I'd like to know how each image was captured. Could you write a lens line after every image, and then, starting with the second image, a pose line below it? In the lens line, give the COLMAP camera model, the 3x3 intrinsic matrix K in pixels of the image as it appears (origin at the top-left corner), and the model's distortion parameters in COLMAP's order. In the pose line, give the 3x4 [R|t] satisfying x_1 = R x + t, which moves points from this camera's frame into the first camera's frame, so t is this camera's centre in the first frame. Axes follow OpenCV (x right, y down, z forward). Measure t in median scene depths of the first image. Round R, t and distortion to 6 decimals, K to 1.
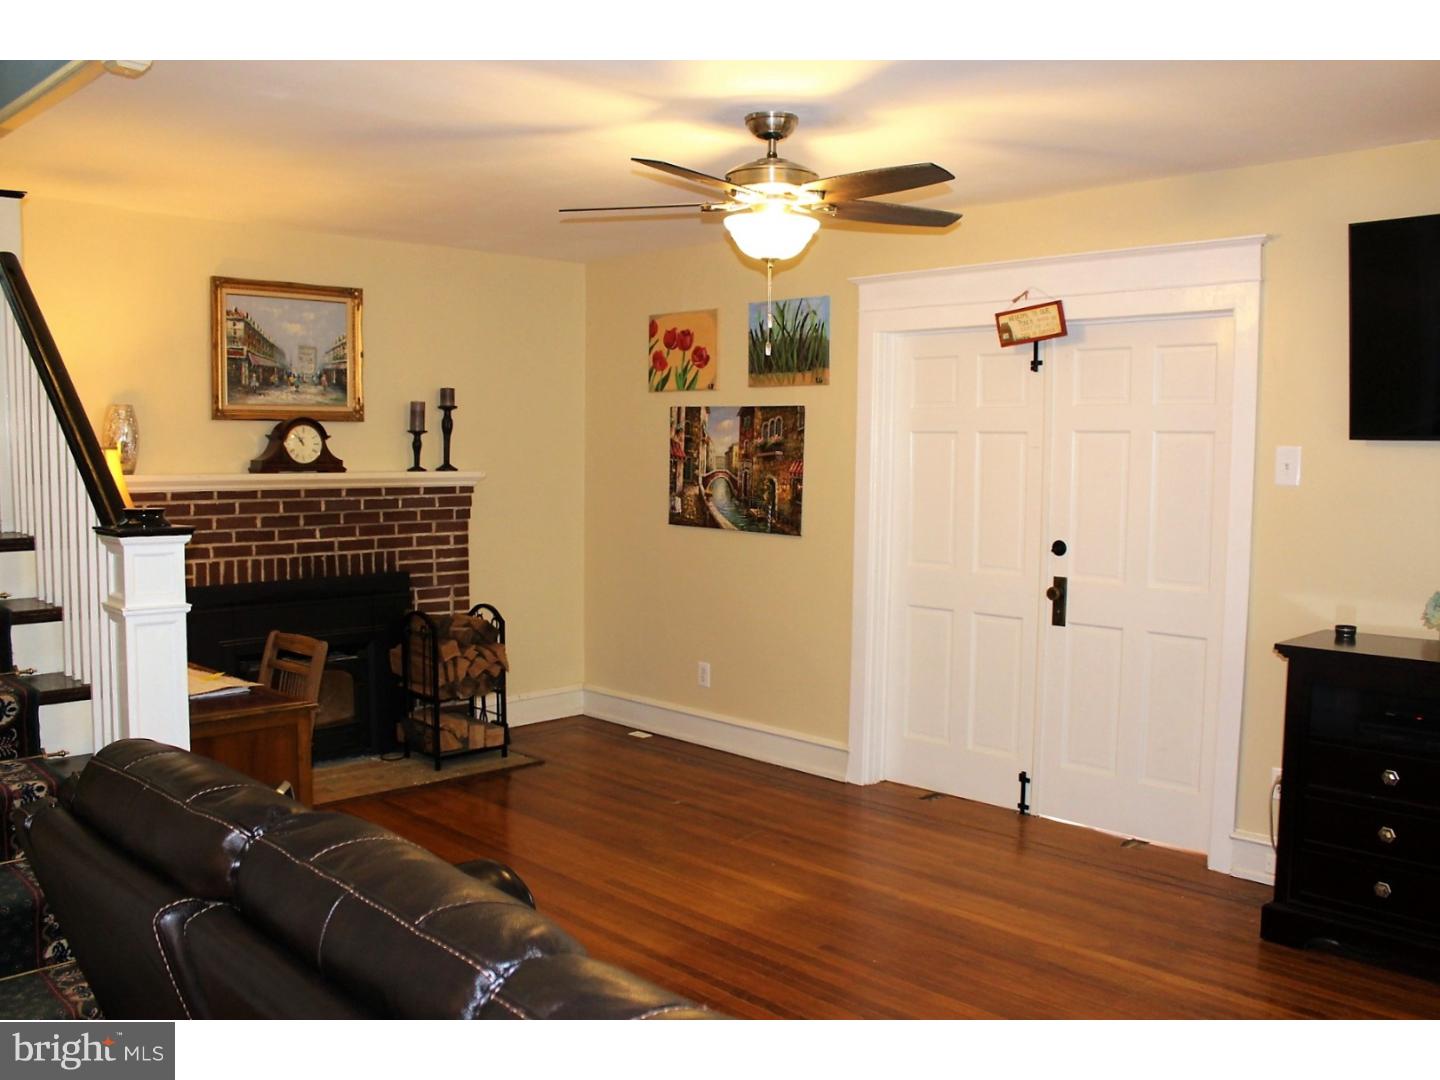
lens RADIAL K [[1268.0, 0, 717.1], [0, 1268.0, 547.2], [0, 0, 1]] dist [-0.085781, 0.037382]
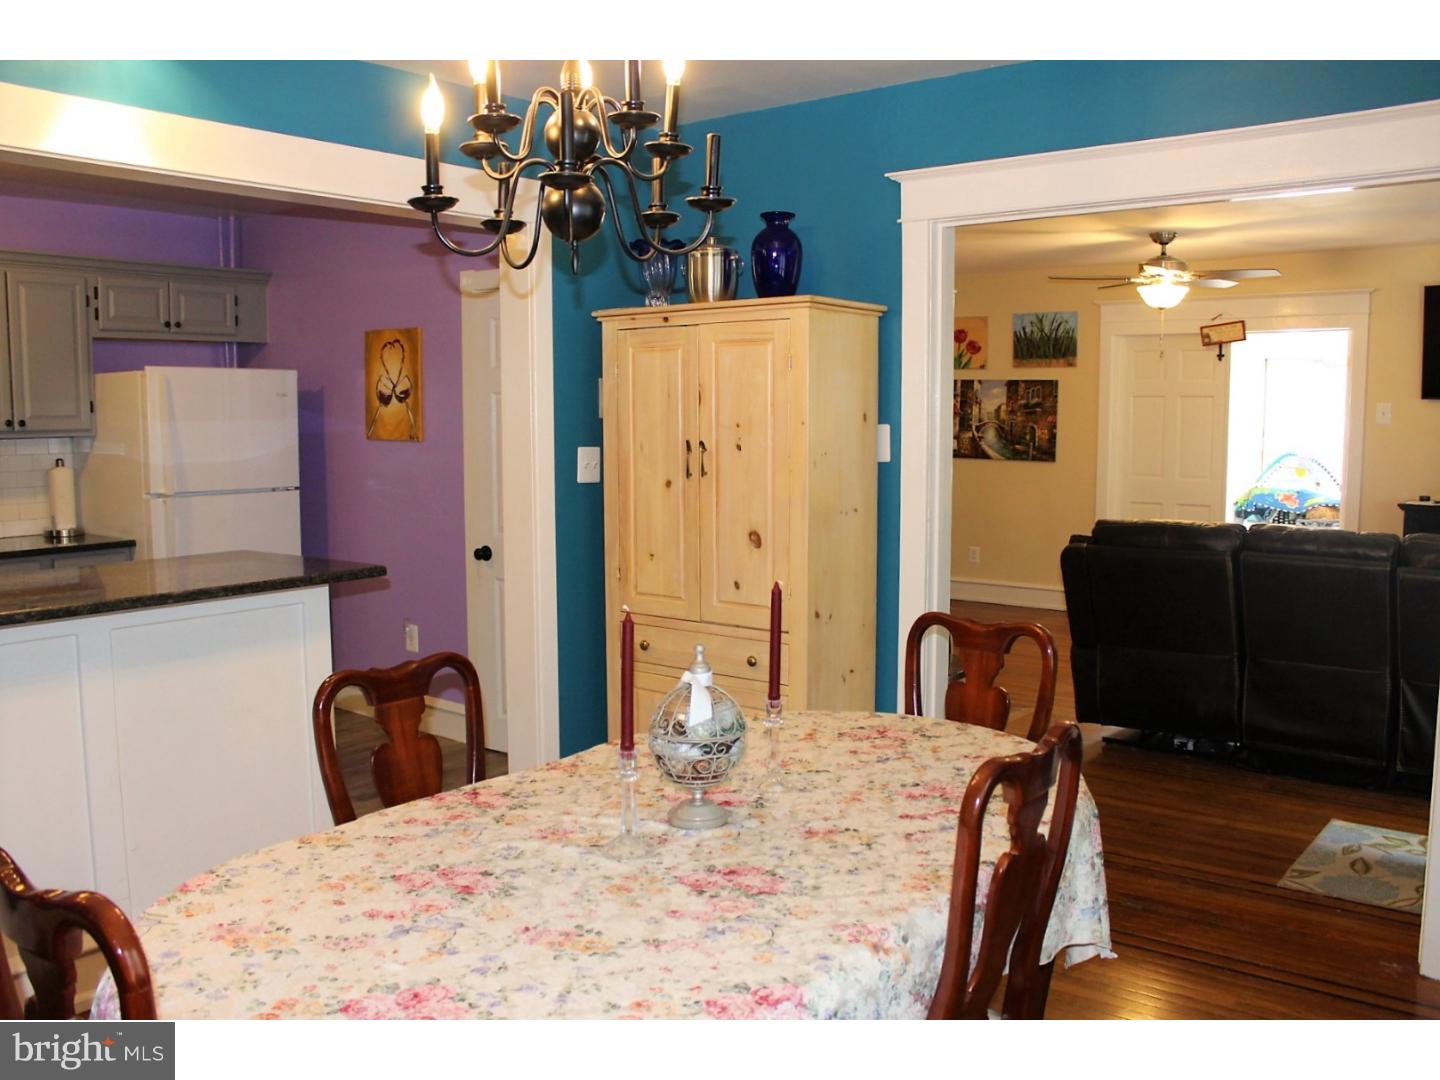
lens RADIAL K [[1268.0, 0, 721.7], [0, 1268.0, 535.4], [0, 0, 1]] dist [-0.085781, 0.037382]
pose [[0.990747, -0.021823, 0.133958, -0.552996], [0.019204, 0.999599, 0.020811, 0.042072], [-0.134358, -0.018046, 0.990768, -0.504853]]
